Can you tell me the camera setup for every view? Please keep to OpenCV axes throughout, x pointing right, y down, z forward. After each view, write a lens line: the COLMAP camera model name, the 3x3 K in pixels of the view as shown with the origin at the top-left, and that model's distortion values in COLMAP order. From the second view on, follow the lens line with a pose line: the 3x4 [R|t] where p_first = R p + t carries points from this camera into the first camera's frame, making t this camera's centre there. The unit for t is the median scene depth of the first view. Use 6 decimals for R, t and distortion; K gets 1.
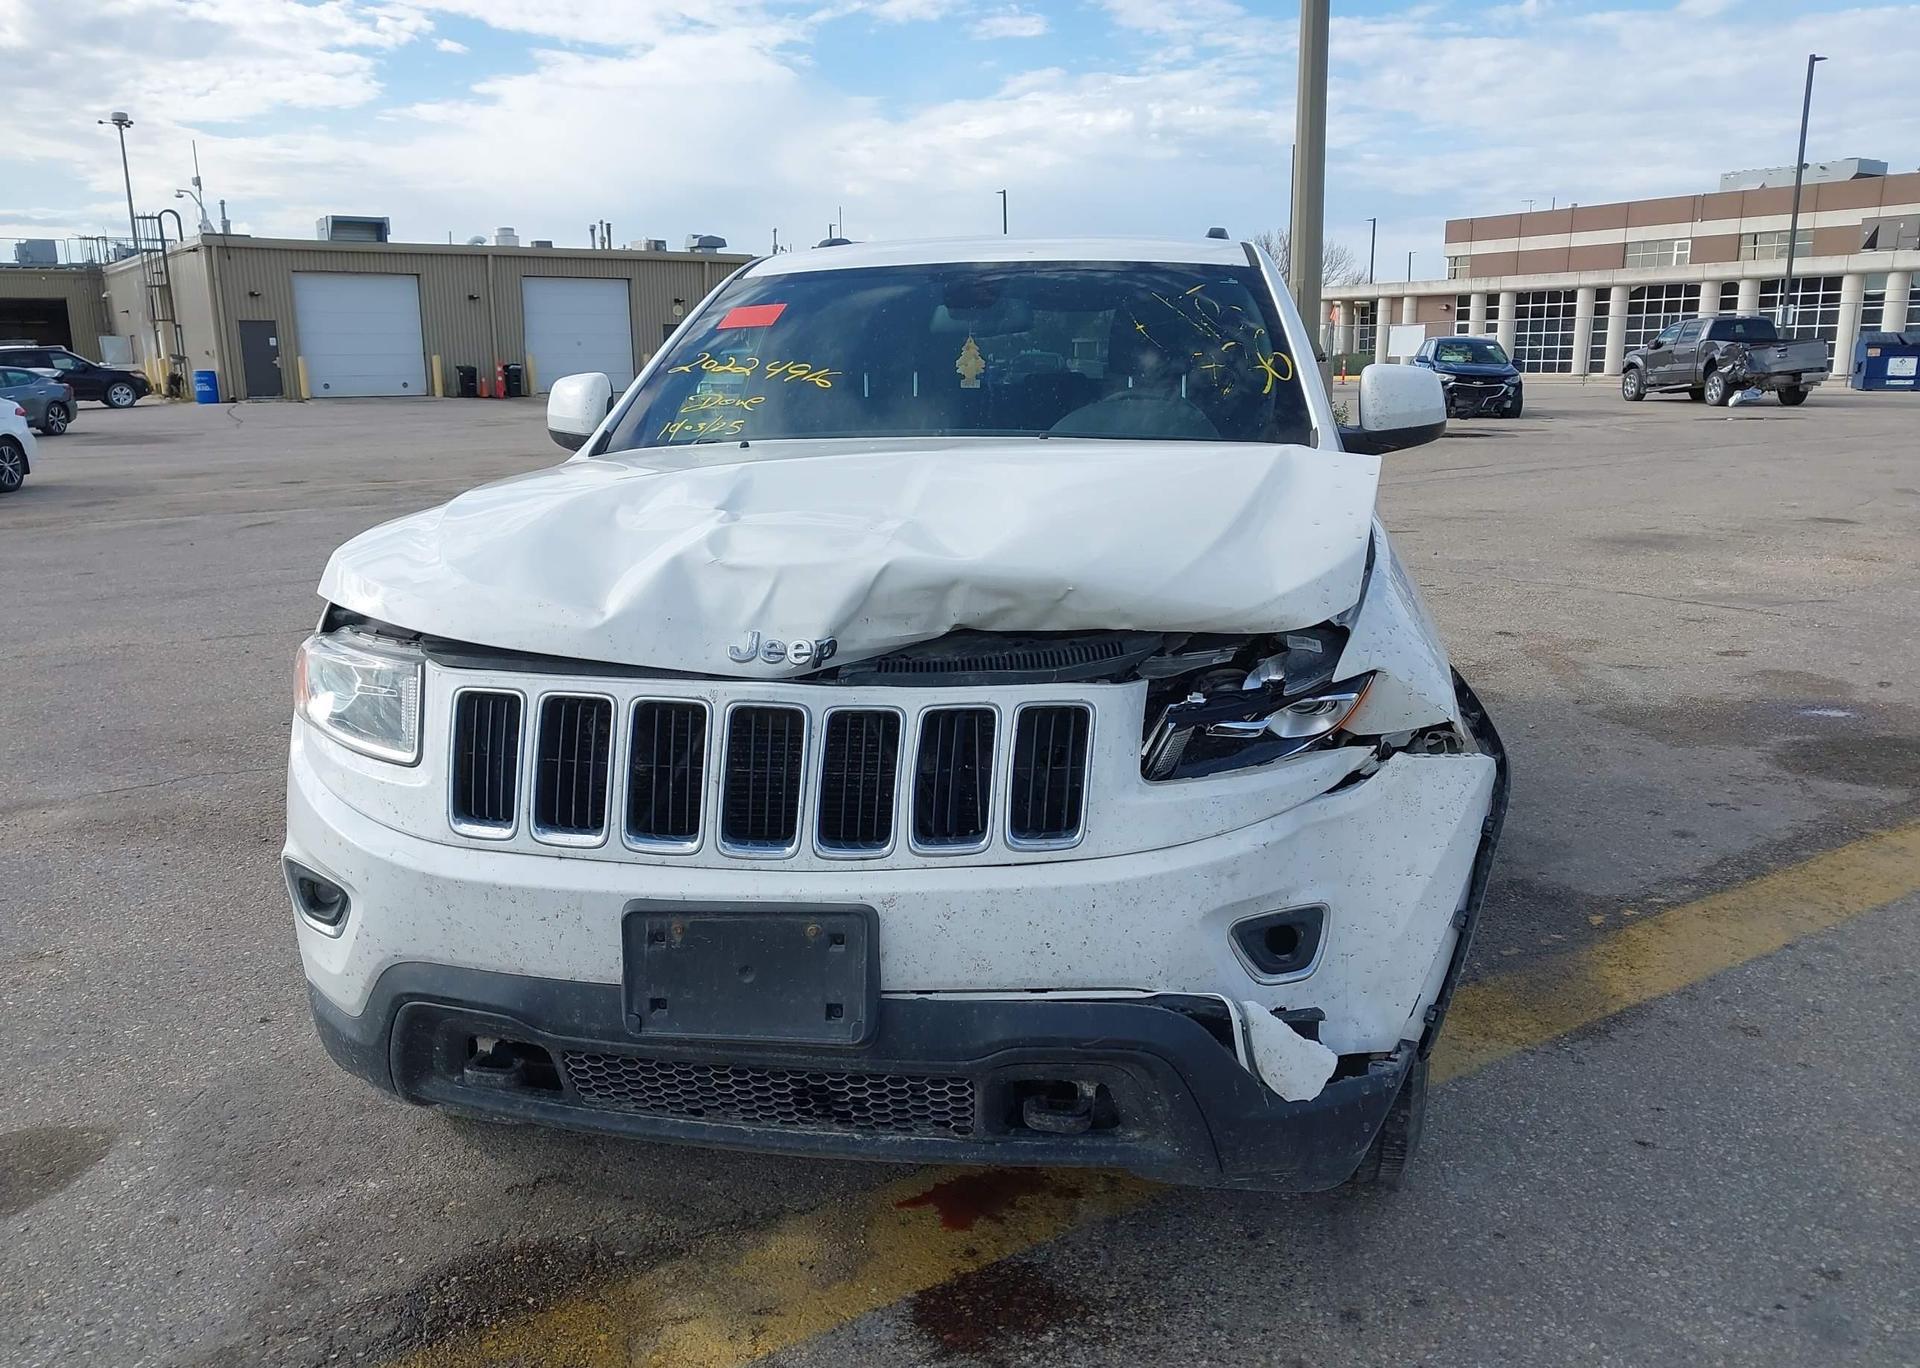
lens RADIAL K [[1529.2, 0, 958.4], [0, 1529.2, 681.1], [0, 0, 1]] dist [0.017247, -0.015046]
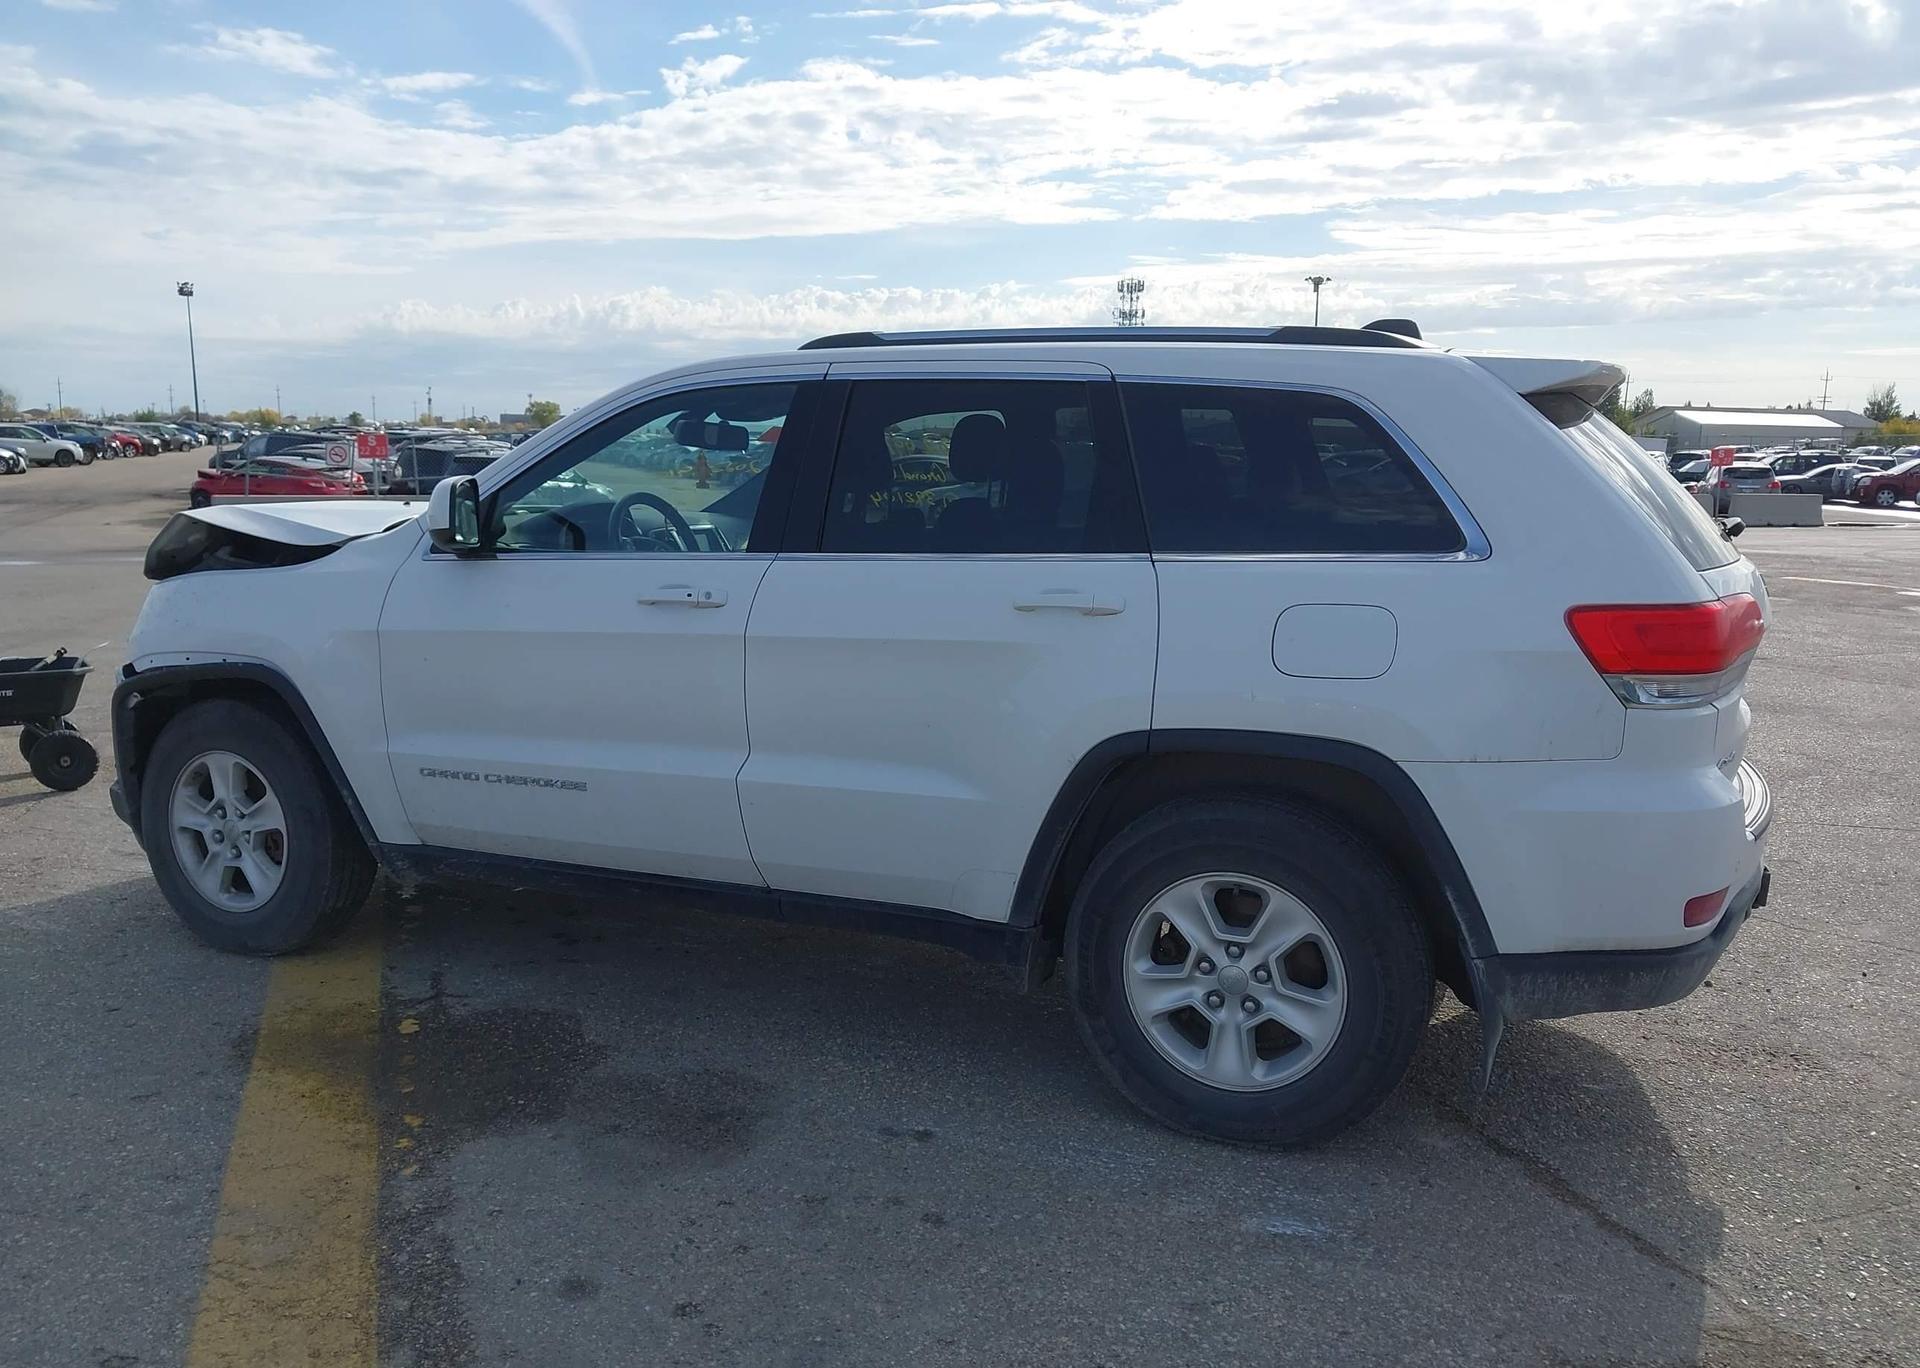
lens RADIAL K [[1529.2, 0, 958.7], [0, 1529.2, 781.5], [0, 0, 1]] dist [0.017247, -0.015046]
pose [[-0.247372, 0.215389, -0.944677, 1.169060], [-0.211599, 0.939436, 0.269603, -0.337181], [0.945533, 0.266585, -0.186814, 1.468289]]
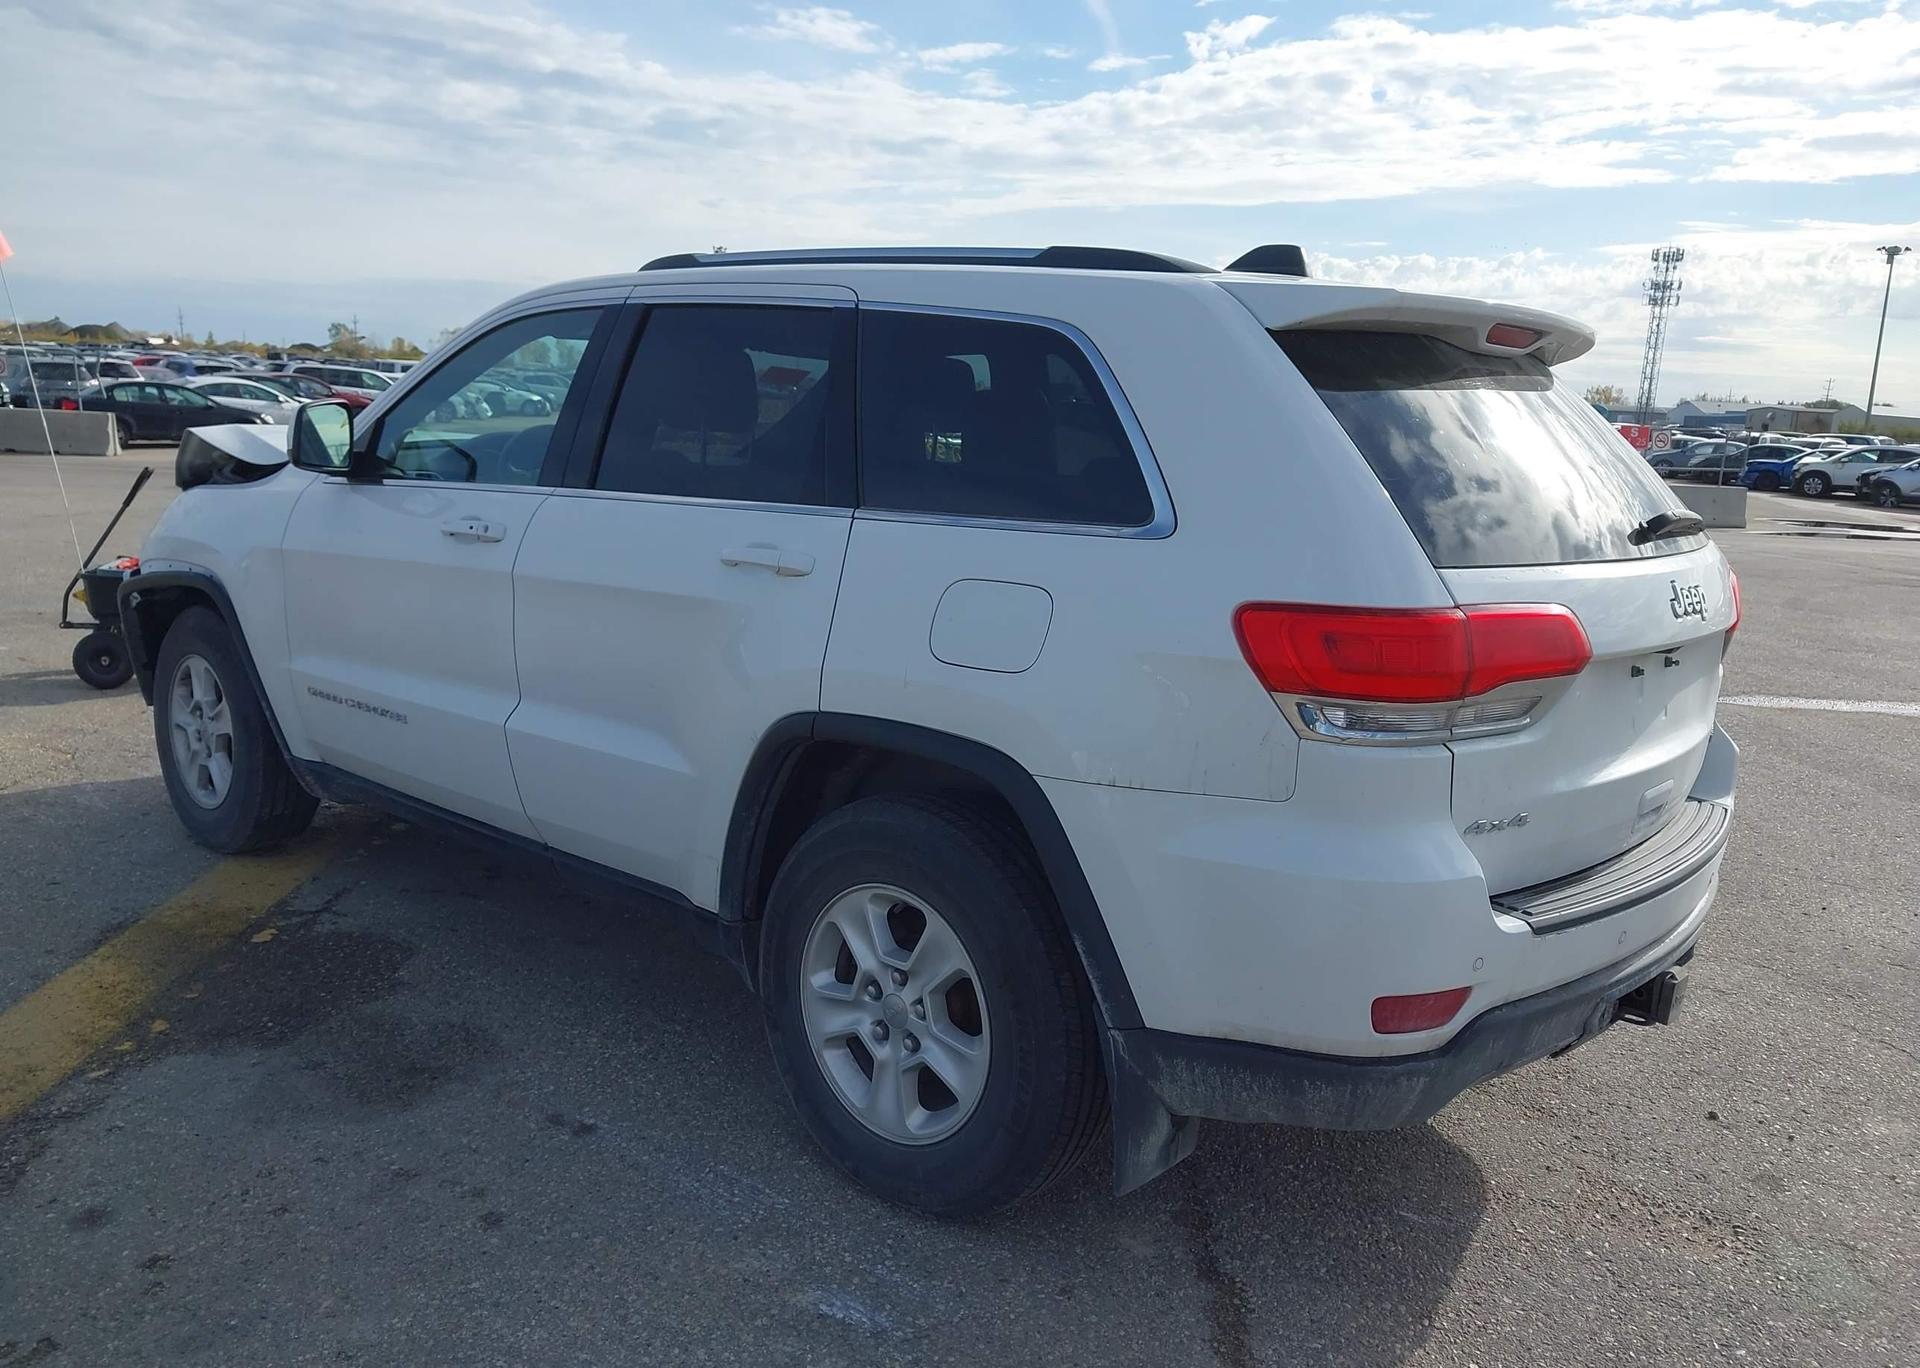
lens RADIAL K [[1529.2, 0, 944.7], [0, 1529.2, 787.4], [0, 0, 1]] dist [0.017247, -0.015046]
pose [[-0.537865, 0.192209, -0.820827, 0.912017], [-0.218067, 0.908803, 0.355703, -0.398426], [0.814339, 0.370315, -0.446899, 1.791923]]
